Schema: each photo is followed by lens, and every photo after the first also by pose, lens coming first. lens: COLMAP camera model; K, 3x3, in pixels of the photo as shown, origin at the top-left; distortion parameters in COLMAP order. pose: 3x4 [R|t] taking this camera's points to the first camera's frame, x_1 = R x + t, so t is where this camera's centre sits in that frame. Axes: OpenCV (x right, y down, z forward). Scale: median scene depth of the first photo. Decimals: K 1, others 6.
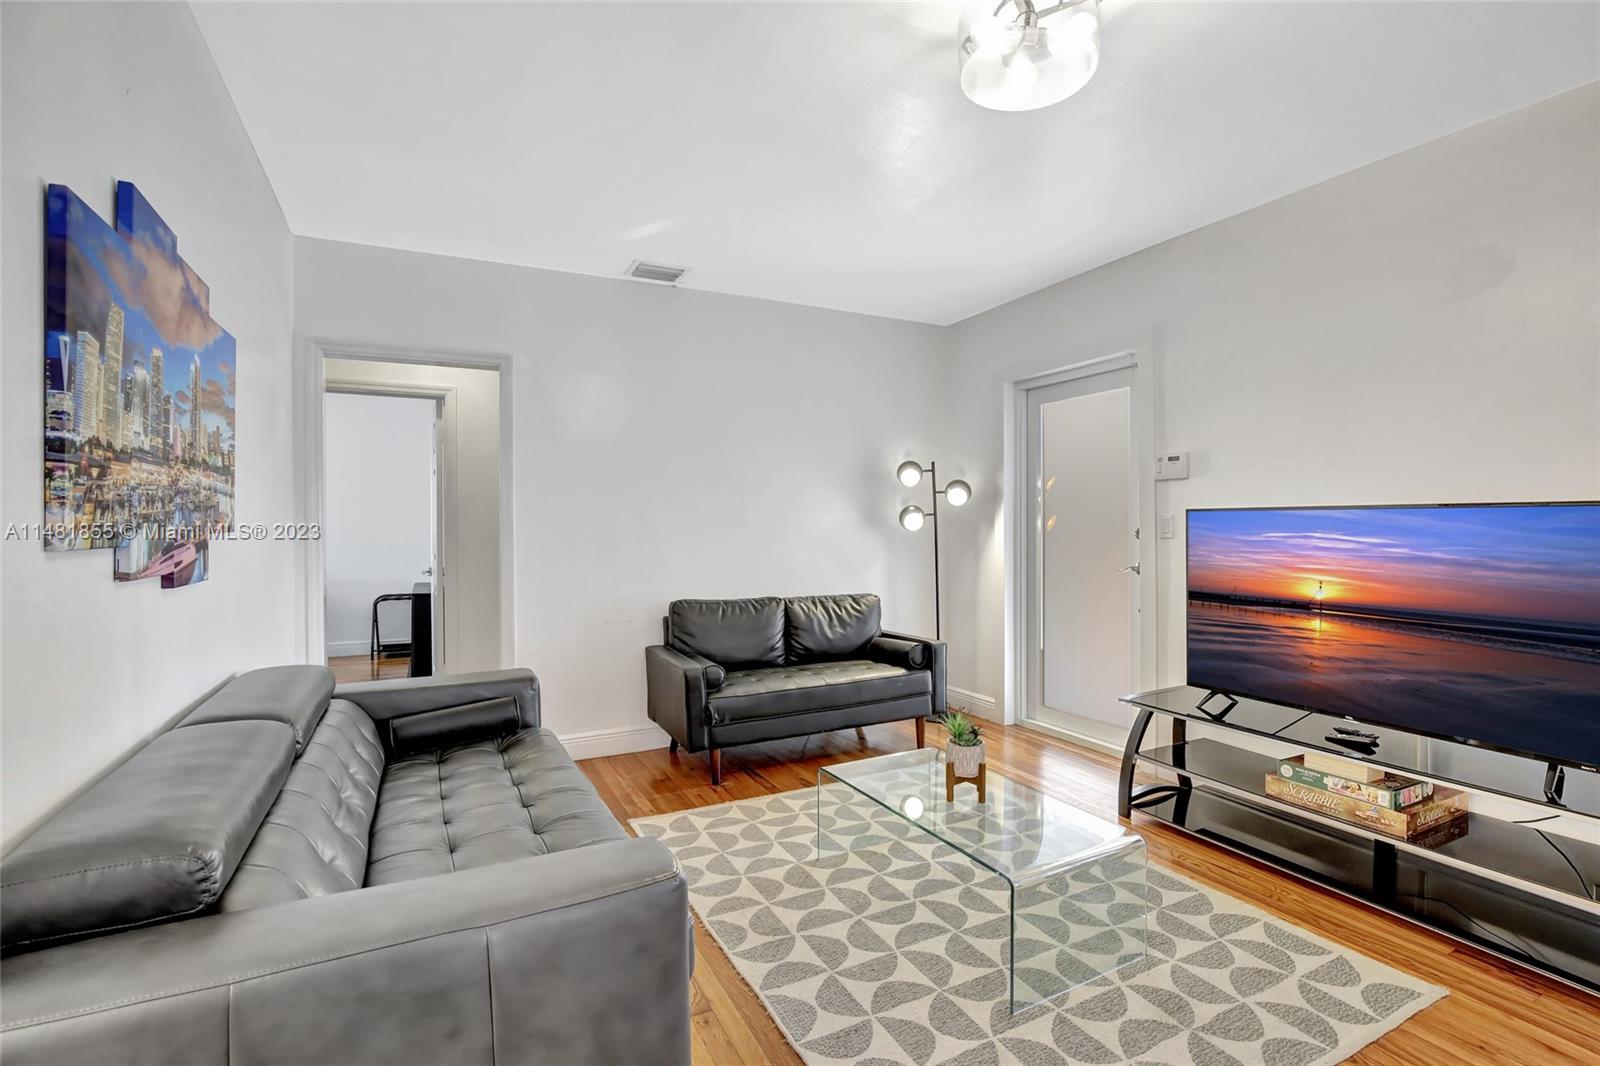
lens RADIAL K [[744.2, 0, 810.3], [0, 744.2, 529.9], [0, 0, 1]] dist [-0.010219, 0.000628]
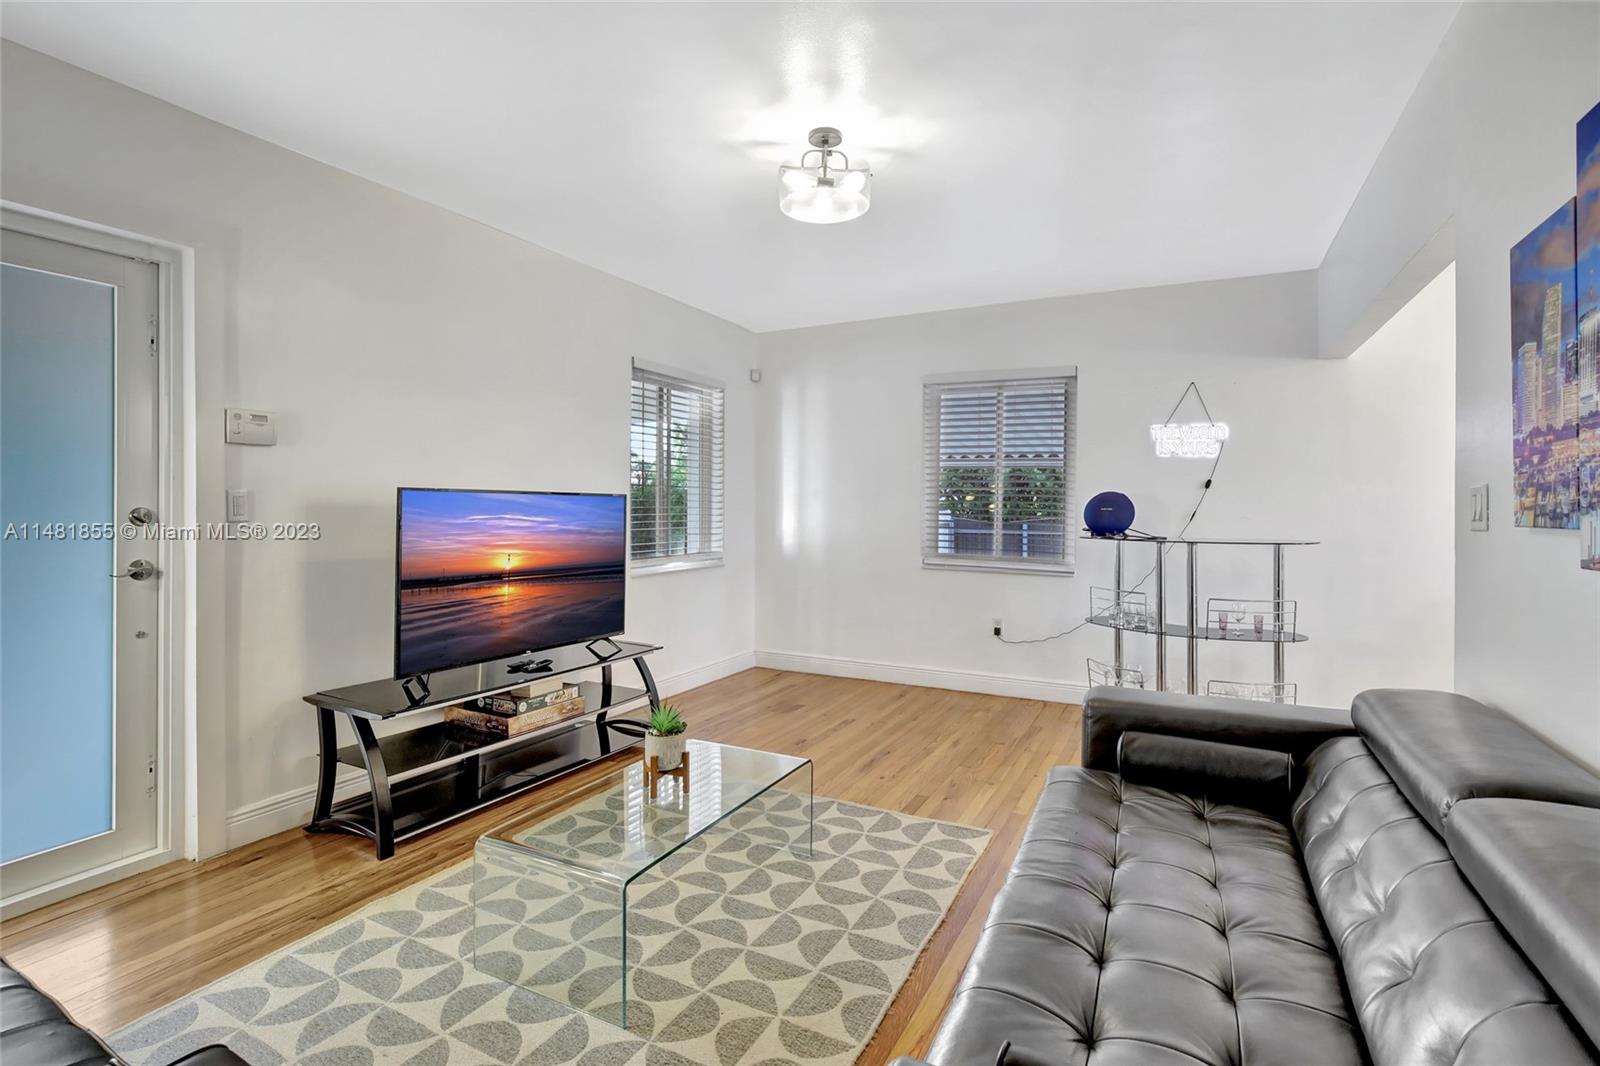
lens RADIAL K [[749.3, 0, 815.2], [0, 749.3, 511.9], [0, 0, 1]] dist [-0.011958, 0.001466]
pose [[-0.585072, 0.002757, 0.810976, -0.708770], [0.003395, 0.999994, -0.000951, -0.000393], [-0.810974, 0.002197, -0.585078, 1.453334]]
